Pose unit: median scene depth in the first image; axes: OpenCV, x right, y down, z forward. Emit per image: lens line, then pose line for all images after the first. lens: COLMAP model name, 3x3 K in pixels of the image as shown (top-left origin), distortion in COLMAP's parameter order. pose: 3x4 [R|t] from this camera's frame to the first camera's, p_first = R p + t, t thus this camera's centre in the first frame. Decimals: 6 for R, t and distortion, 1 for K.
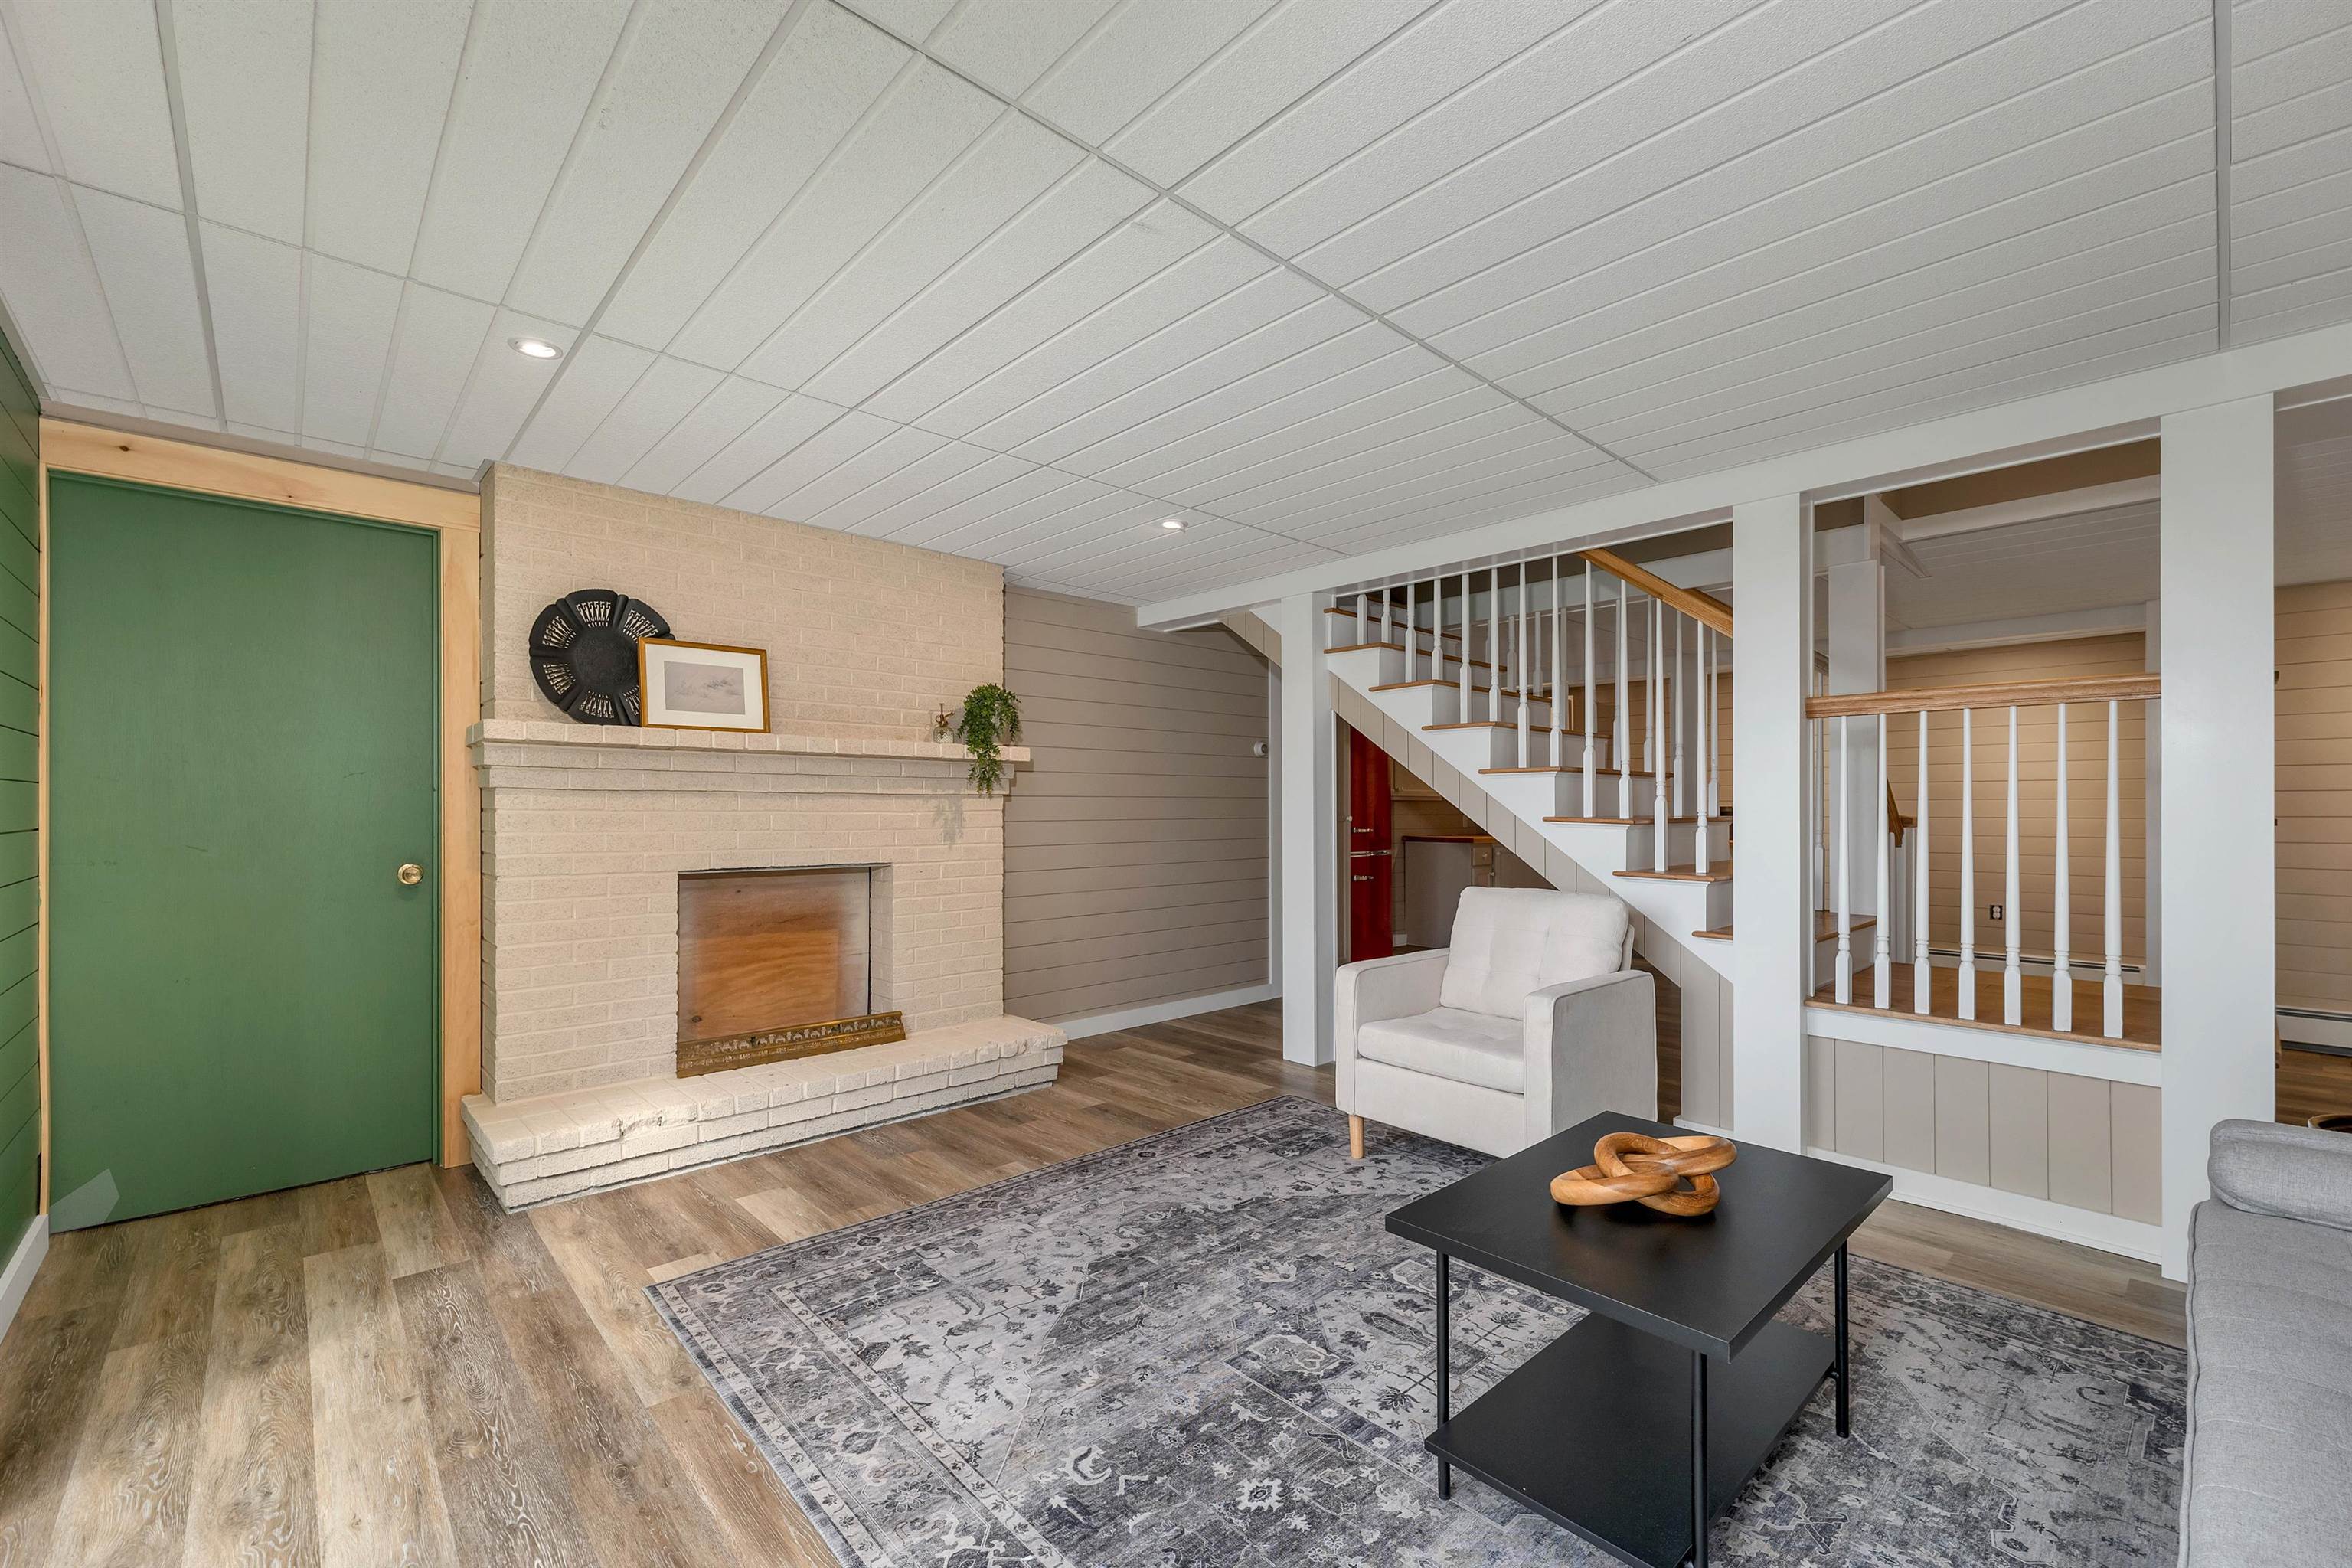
lens RADIAL K [[974.9, 0, 1176.2], [0, 974.9, 806.5], [0, 0, 1]] dist [0.002318, 0.000226]
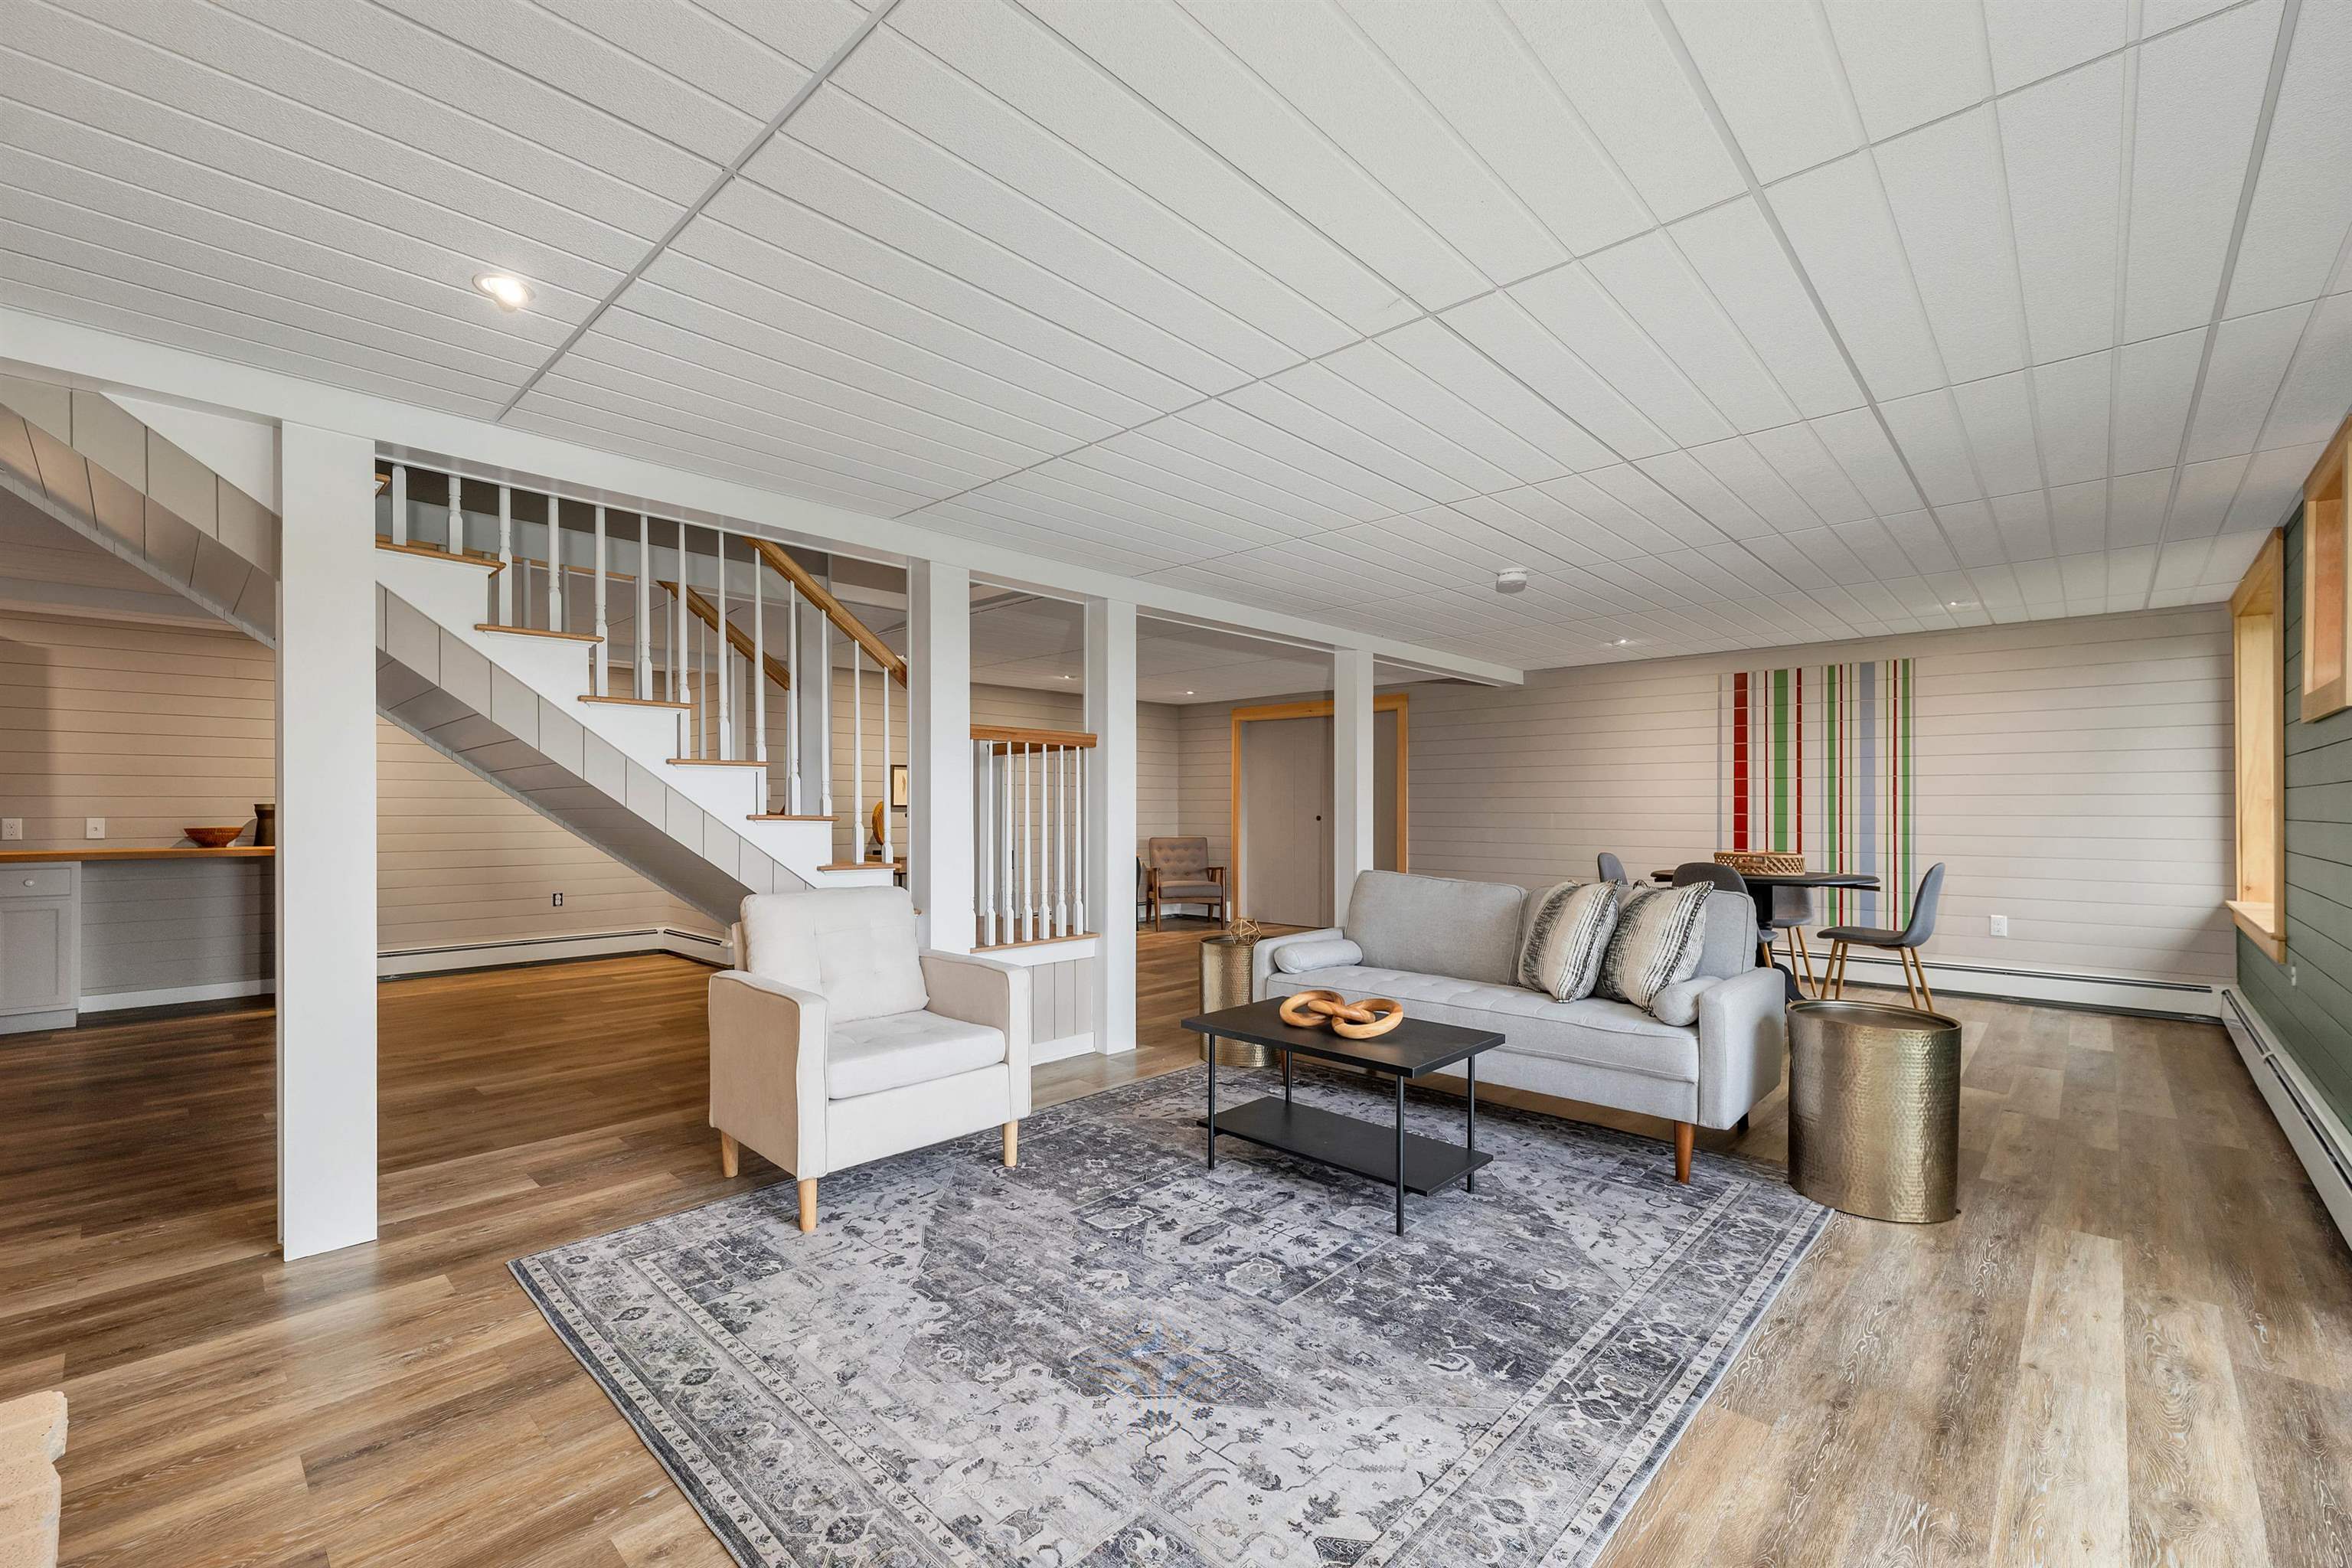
lens RADIAL K [[974.9, 0, 1176.2], [0, 974.9, 806.5], [0, 0, 1]] dist [0.002318, 0.000226]
pose [[-0.069138, 0.002274, 0.997604, -0.929713], [-0.002058, 0.999995, -0.002422, 0.006474], [-0.997605, -0.002221, -0.069133, 1.060494]]
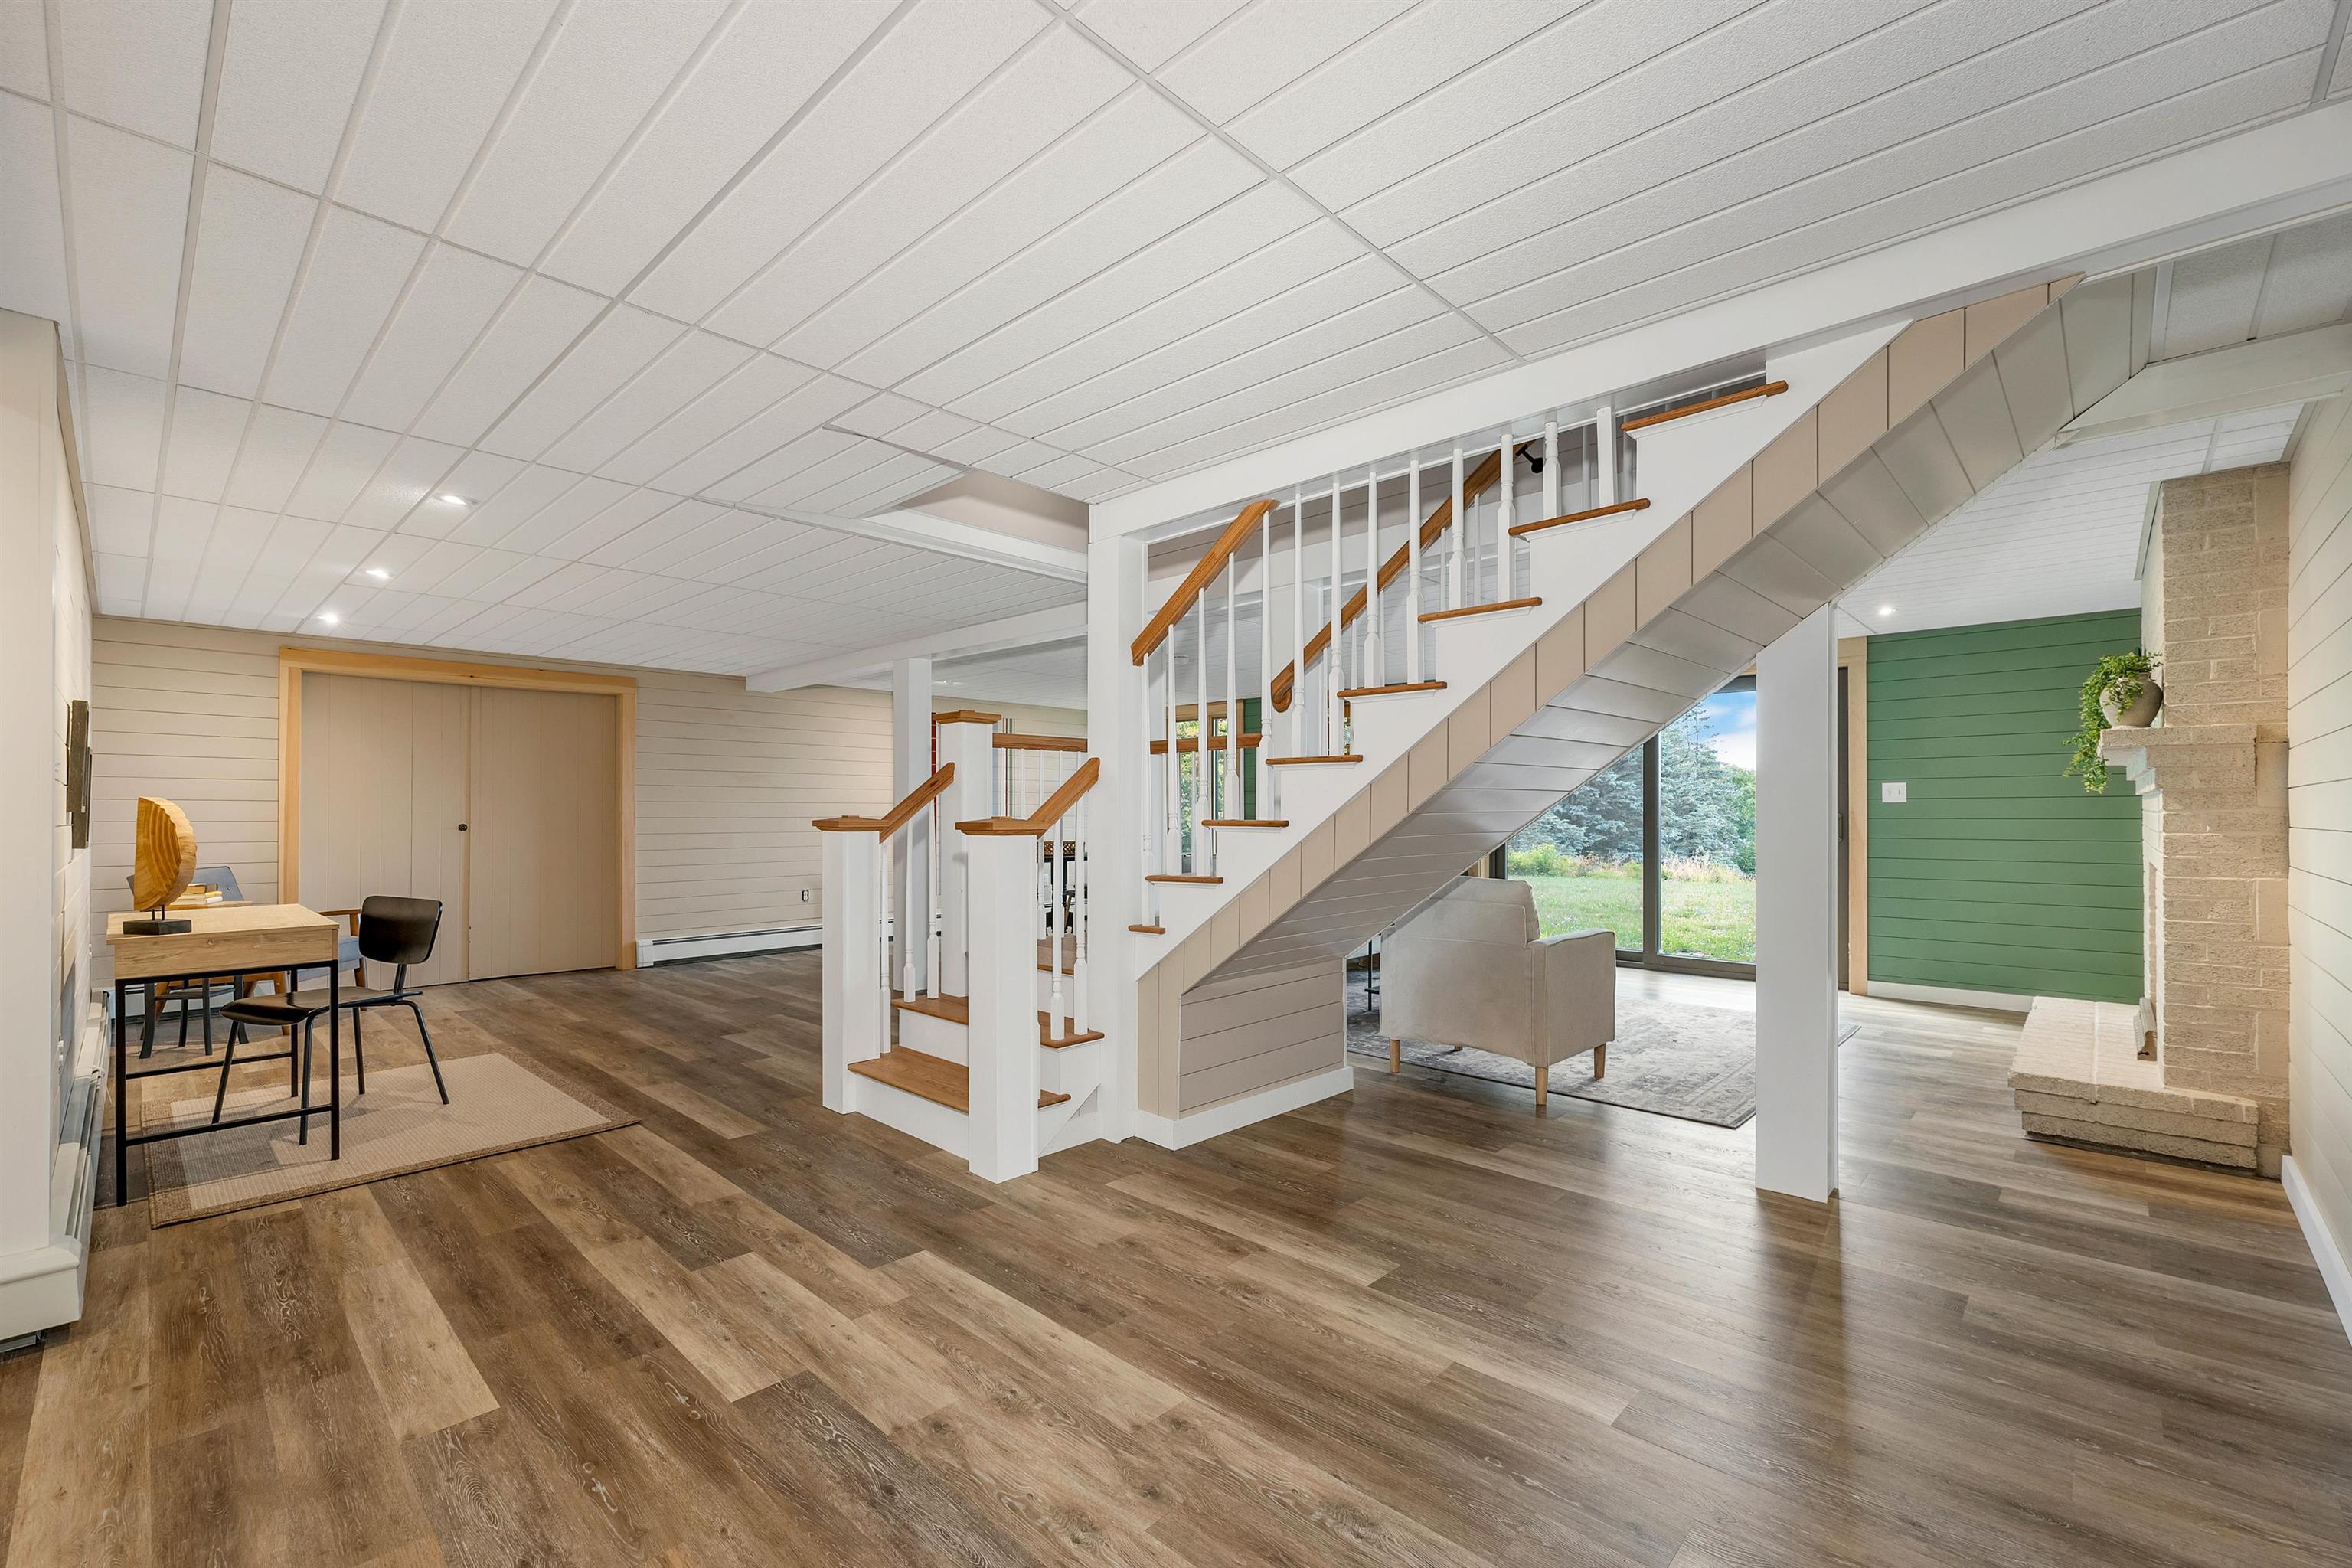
lens RADIAL K [[974.9, 0, 1176.2], [0, 974.9, 806.5], [0, 0, 1]] dist [0.002318, 0.000226]
pose [[-0.998243, 0.003322, -0.059153, 1.164187], [0.003754, 0.999967, -0.007198, 0.010244], [0.059127, -0.007407, -0.998223, 3.205970]]
